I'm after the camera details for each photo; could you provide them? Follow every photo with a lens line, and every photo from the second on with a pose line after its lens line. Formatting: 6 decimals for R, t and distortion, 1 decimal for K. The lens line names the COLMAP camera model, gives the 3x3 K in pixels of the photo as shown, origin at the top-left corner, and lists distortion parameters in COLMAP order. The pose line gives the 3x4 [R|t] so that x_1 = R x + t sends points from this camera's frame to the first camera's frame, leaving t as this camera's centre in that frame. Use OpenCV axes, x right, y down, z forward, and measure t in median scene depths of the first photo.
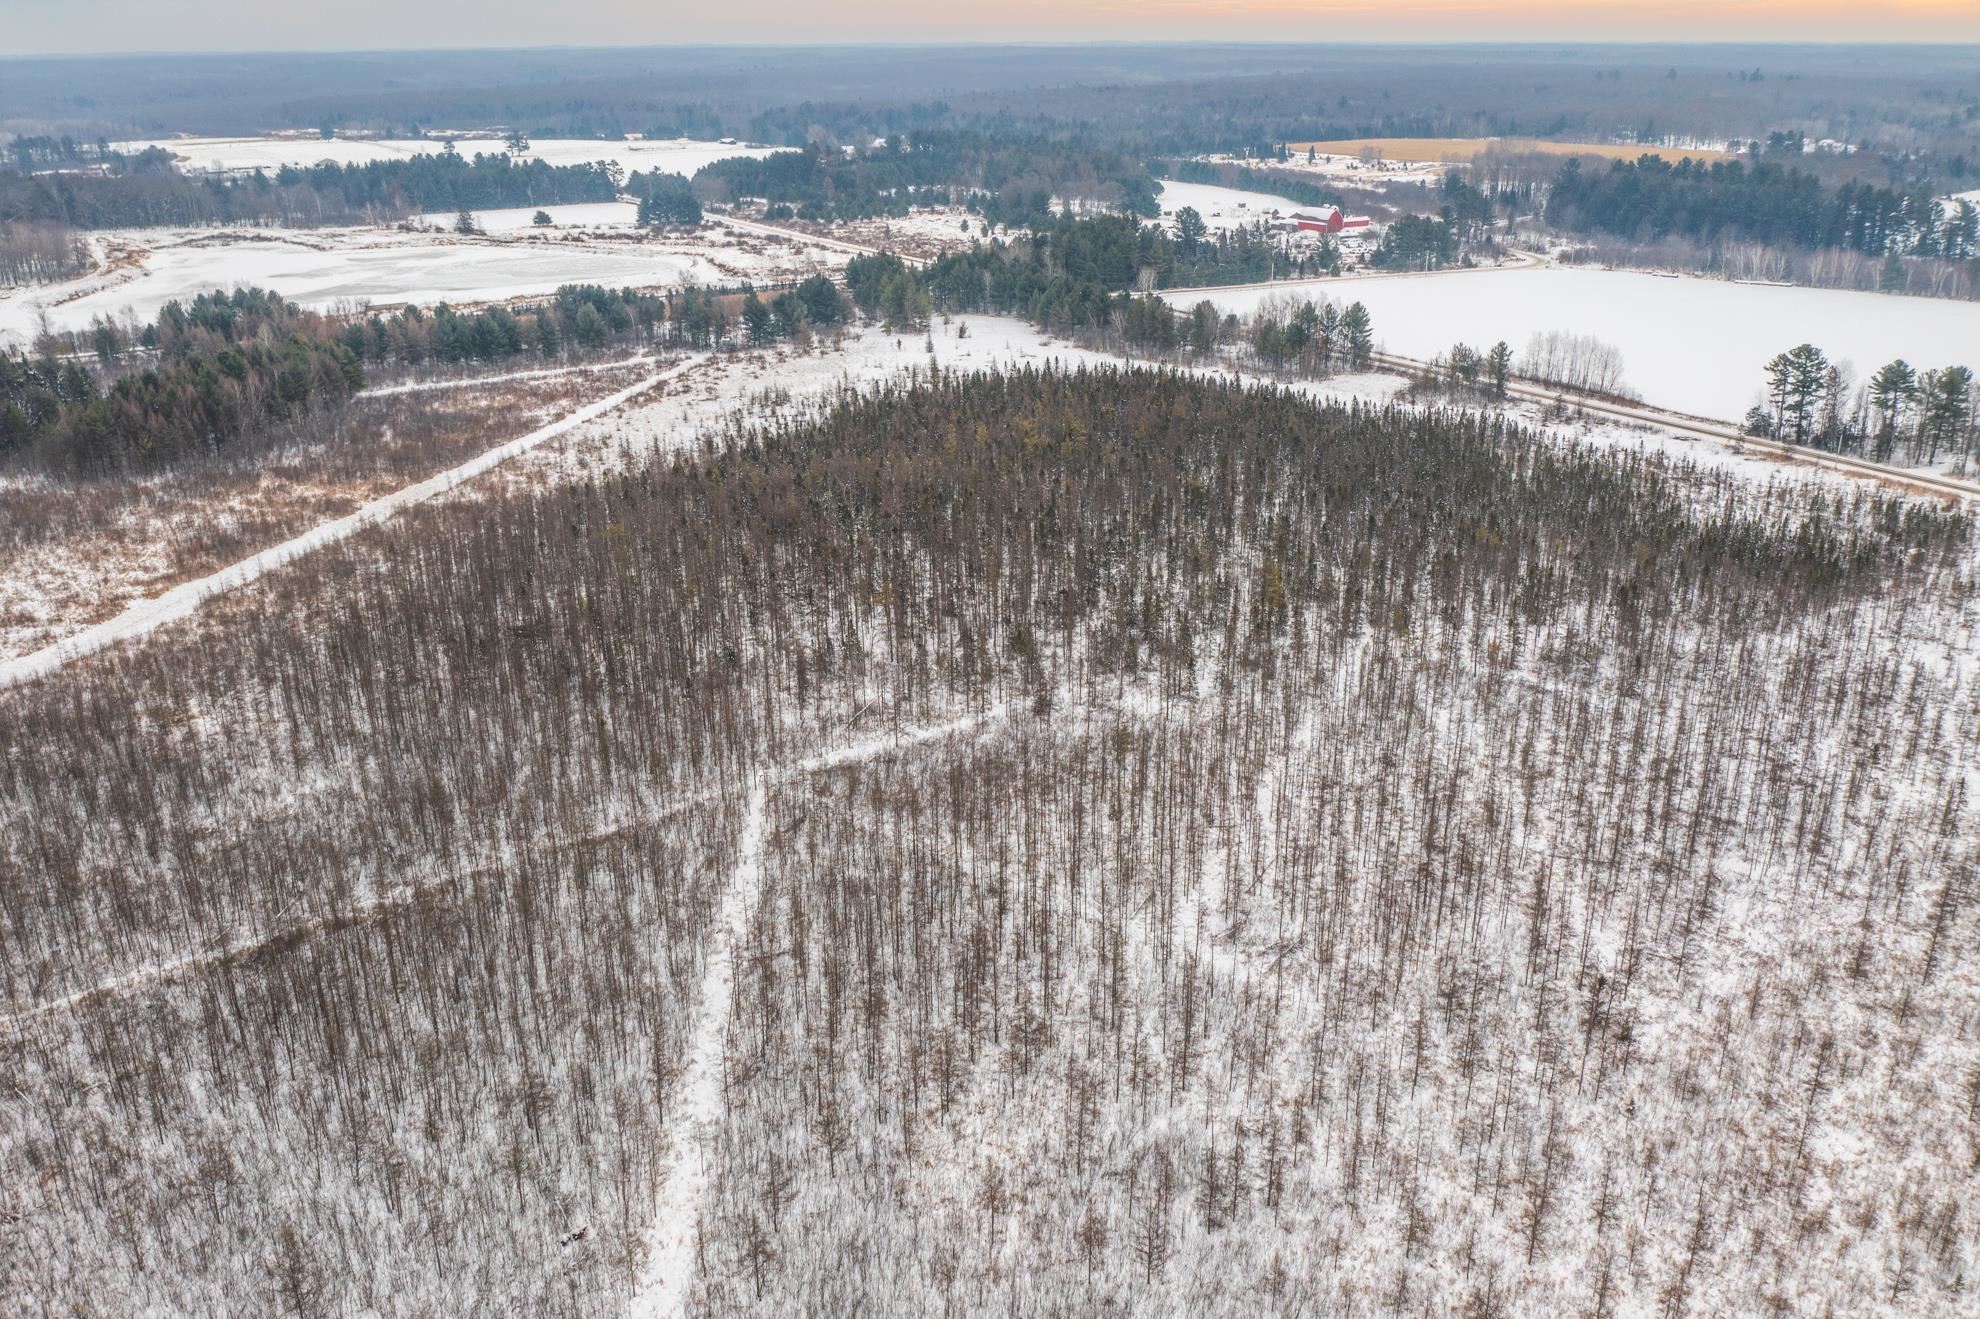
lens RADIAL K [[1566.7, 0, 990.0], [0, 1566.7, 659.5], [0, 0, 1]] dist [-0.009390, -0.008430]
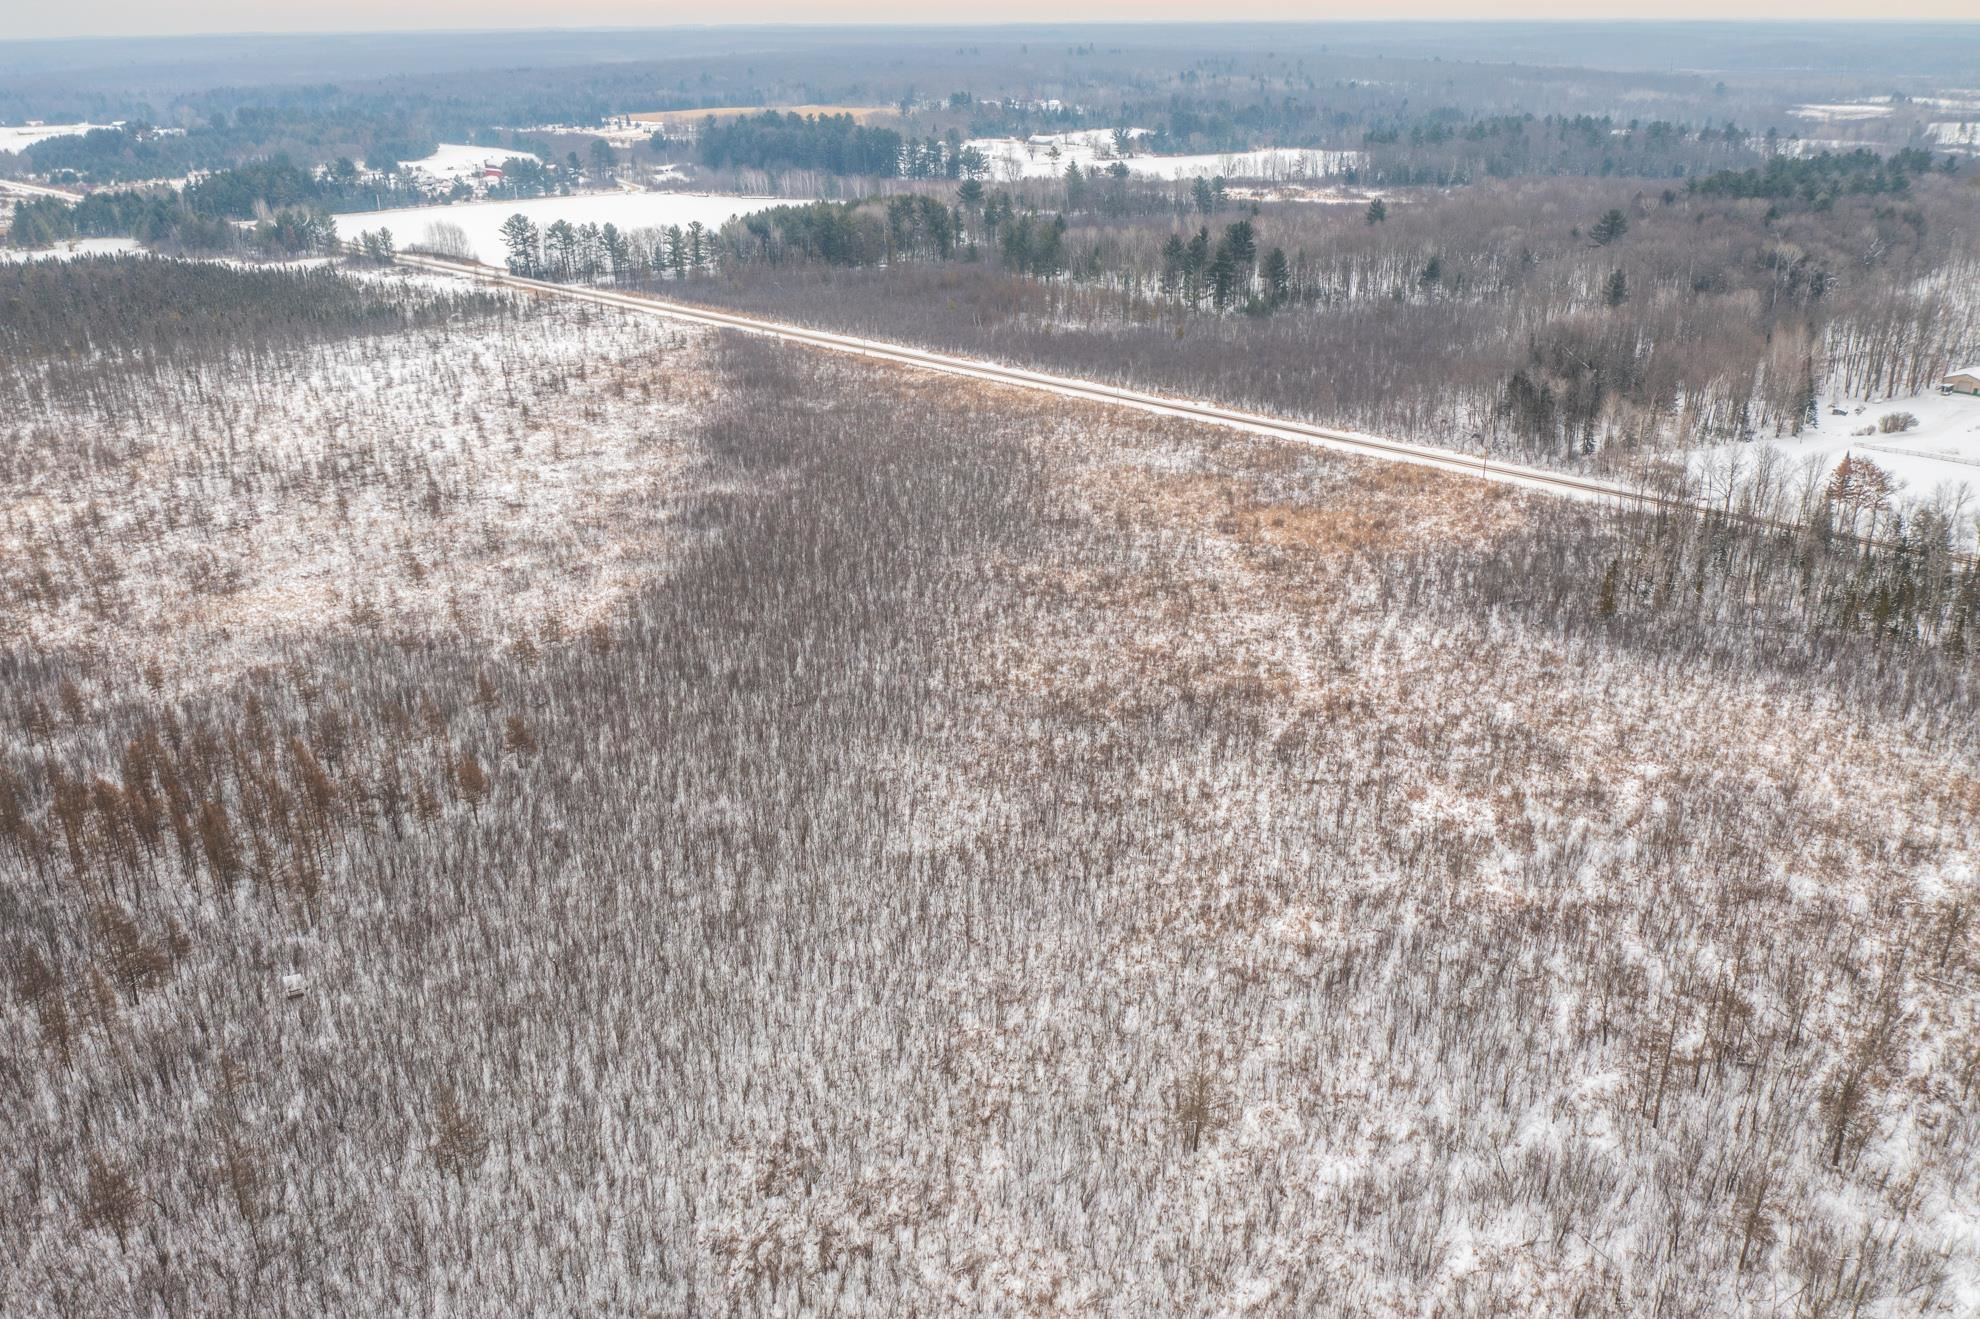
lens RADIAL K [[1603.7, 0, 990.0], [0, 1603.7, 659.5], [0, 0, 1]] dist [-0.026987, 0.012052]
pose [[0.979631, -0.079464, 0.184414, 0.337881], [0.079064, 0.996824, 0.009536, 0.145796], [-0.184586, 0.005239, 0.982802, -0.373560]]
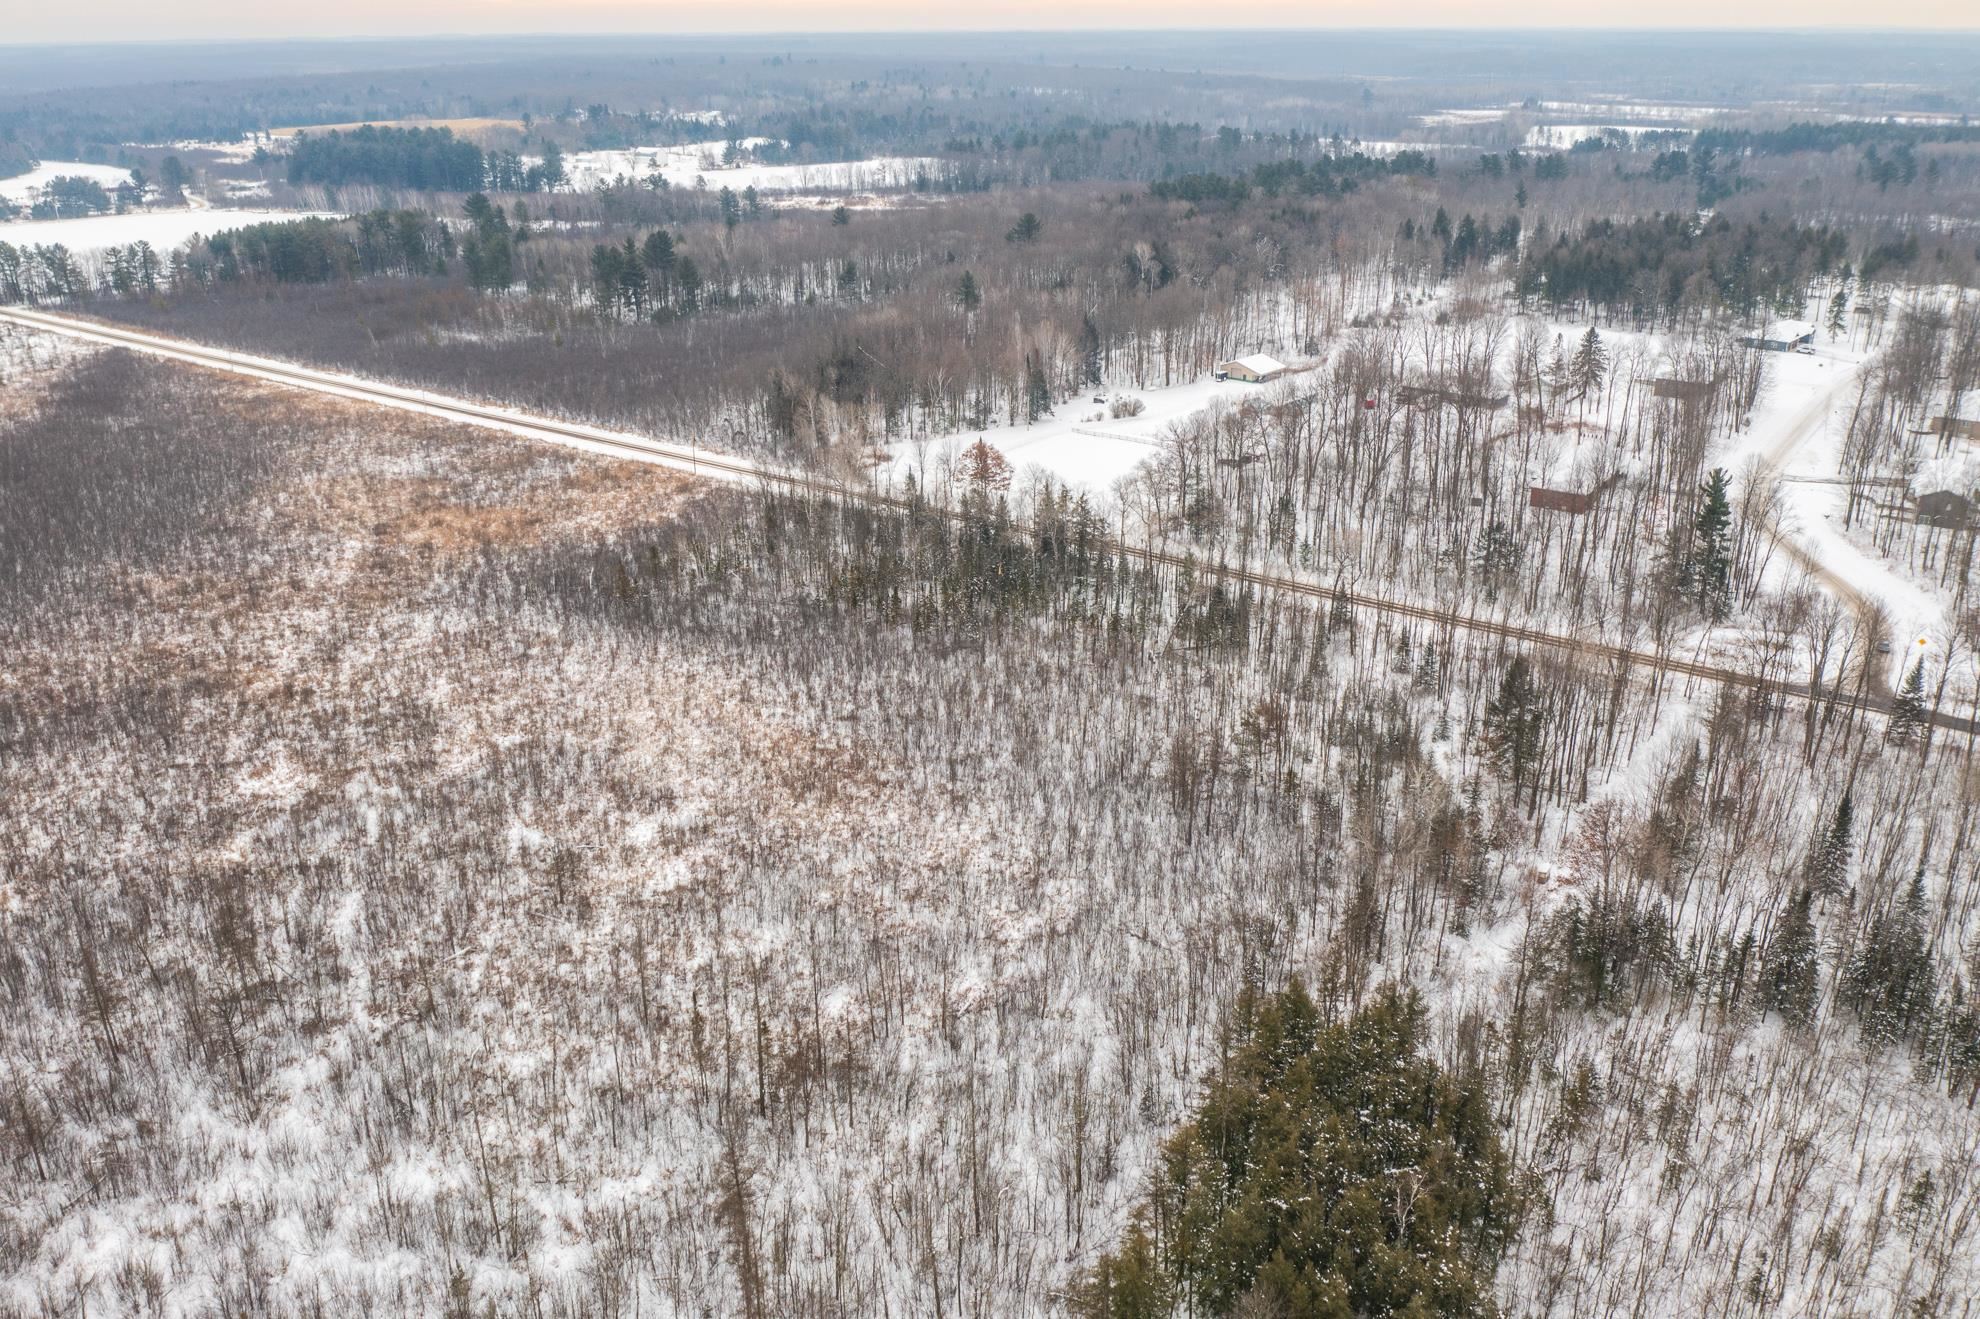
lens RADIAL K [[1603.7, 0, 990.0], [0, 1603.7, 659.5], [0, 0, 1]] dist [-0.026987, 0.012052]
pose [[0.946839, -0.121729, 0.297789, 0.507798], [0.122381, 0.992346, 0.016528, 0.169229], [-0.297522, 0.020794, 0.954488, -0.437554]]
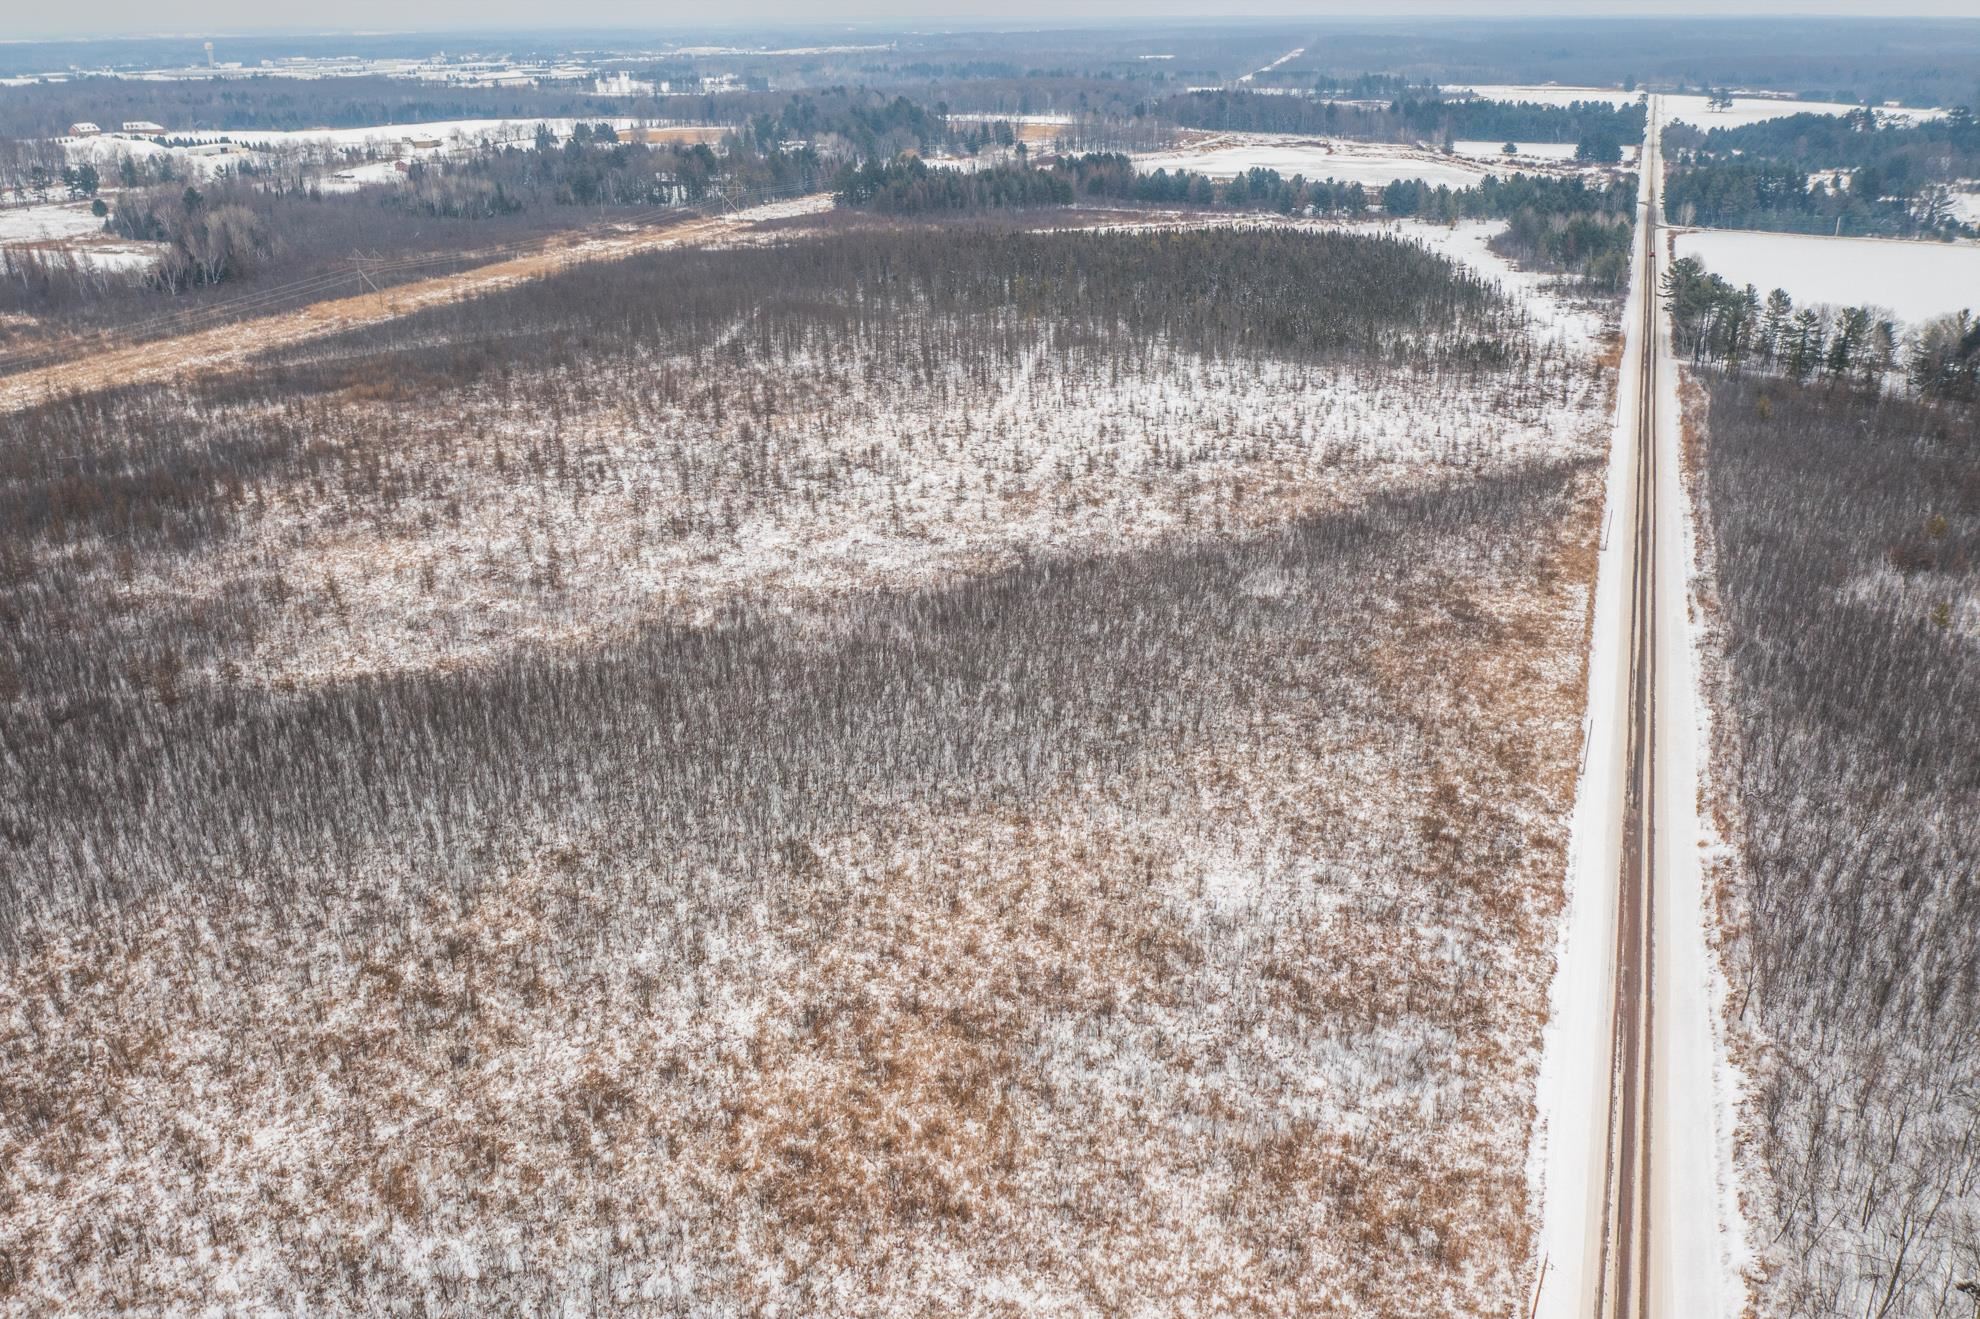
lens RADIAL K [[1534.5, 0, 990.0], [0, 1534.5, 659.5], [0, 0, 1]] dist [0.005039, 0.004861]
pose [[0.562956, 0.324261, -0.760221, 0.645532], [-0.305247, 0.936362, 0.173350, 0.027859], [0.768052, 0.134467, 0.626111, -0.082765]]
